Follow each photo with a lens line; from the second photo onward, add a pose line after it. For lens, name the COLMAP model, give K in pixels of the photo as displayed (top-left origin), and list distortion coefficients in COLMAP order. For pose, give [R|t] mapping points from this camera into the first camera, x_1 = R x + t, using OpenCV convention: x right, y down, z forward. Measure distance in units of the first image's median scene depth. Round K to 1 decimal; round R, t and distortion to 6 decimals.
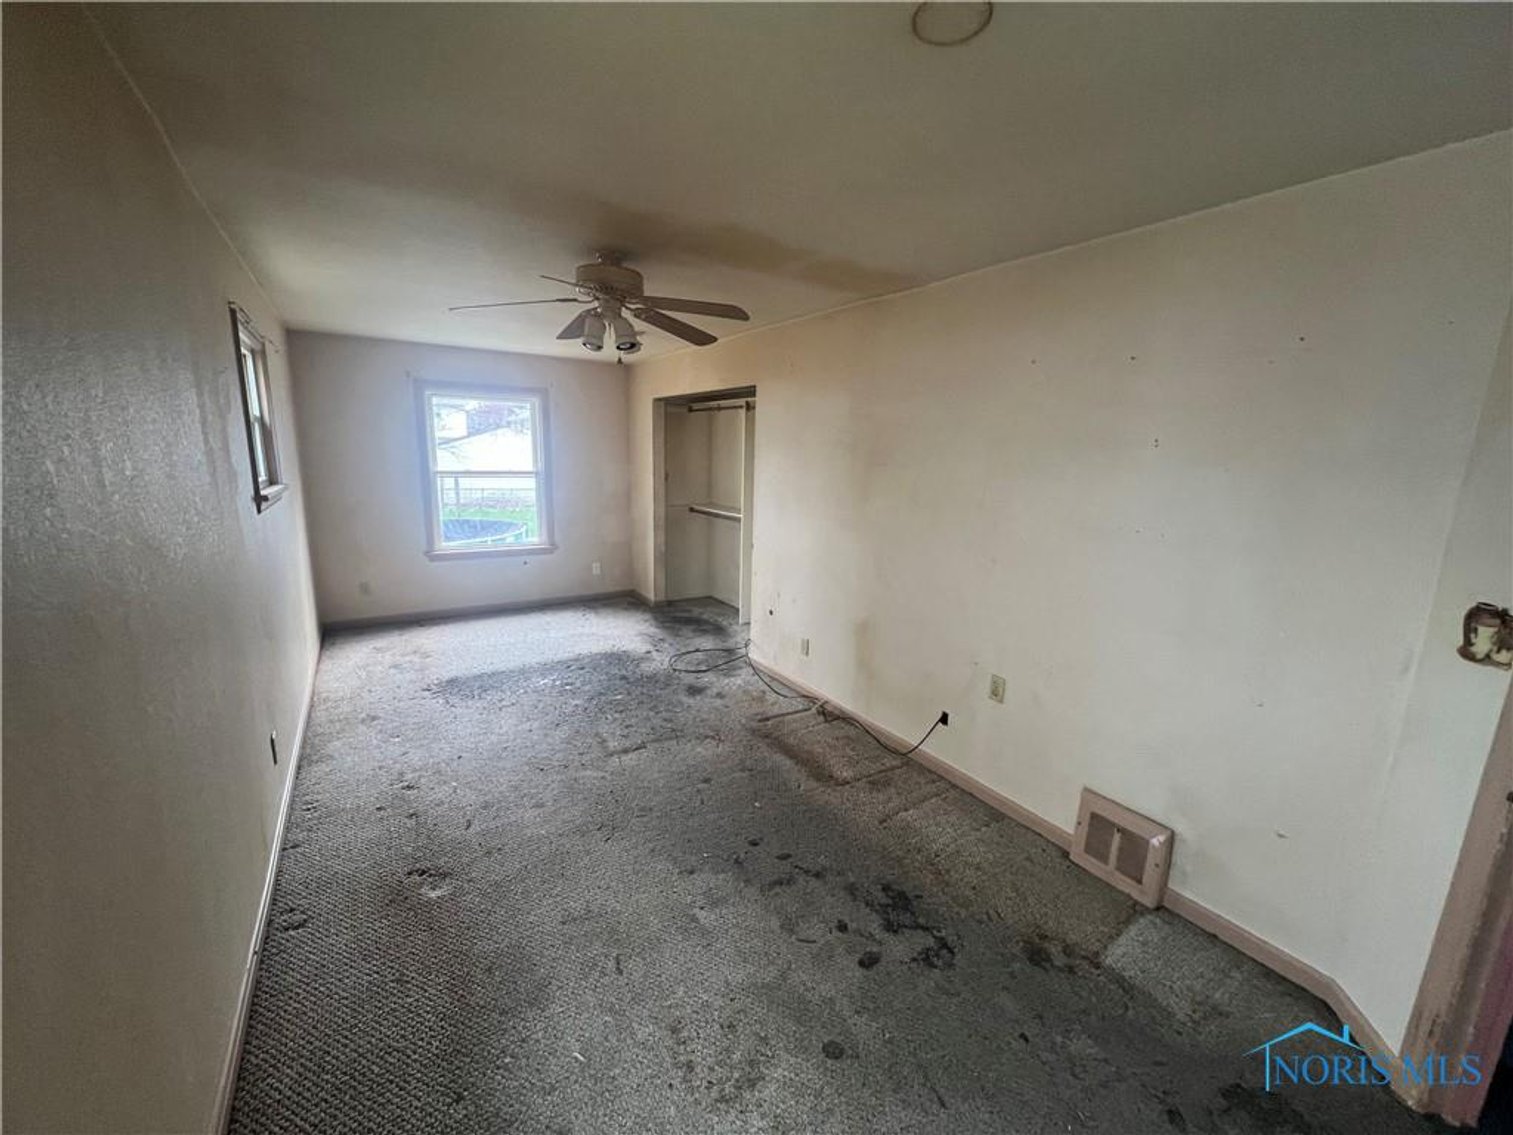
lens RADIAL K [[603.7, 0, 756.9], [0, 603.7, 572.0], [0, 0, 1]] dist [-0.001627, -0.000506]
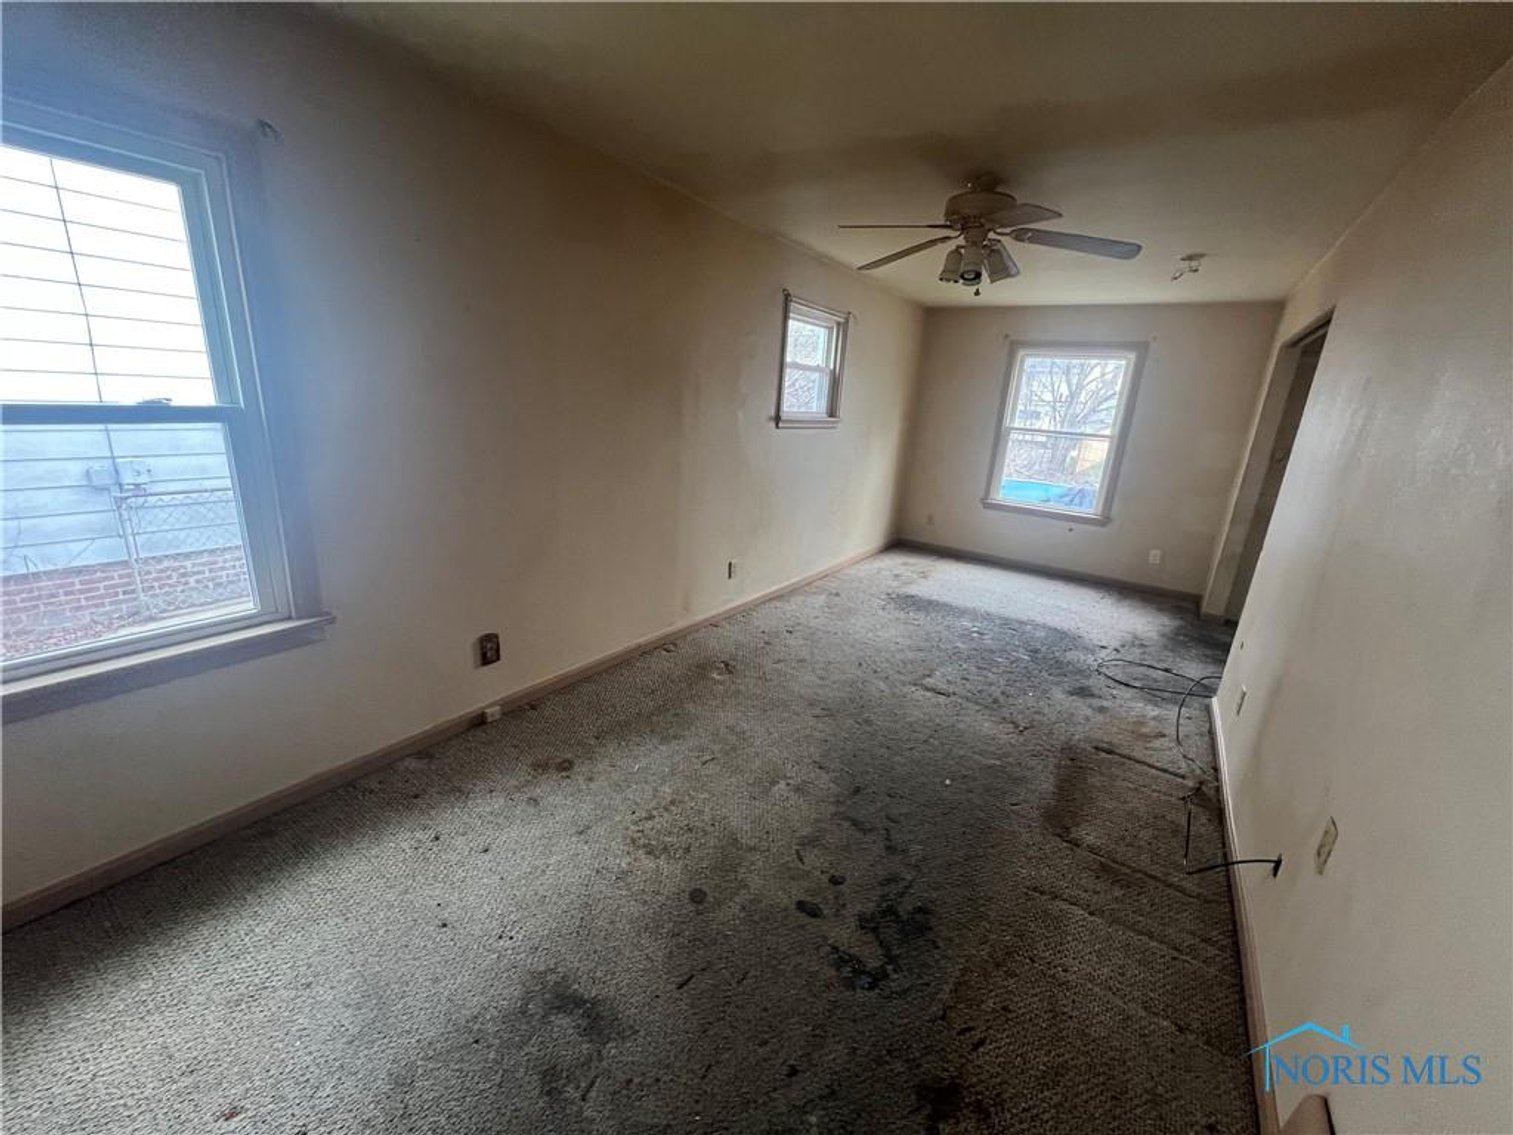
lens RADIAL K [[603.7, 0, 755.9], [0, 603.7, 564.9], [0, 0, 1]] dist [-0.001627, -0.000506]
pose [[0.390070, 0.250524, -0.886049, 0.437328], [-0.237644, 0.957066, 0.165984, -0.002576], [0.889590, 0.145819, 0.432858, 0.226670]]
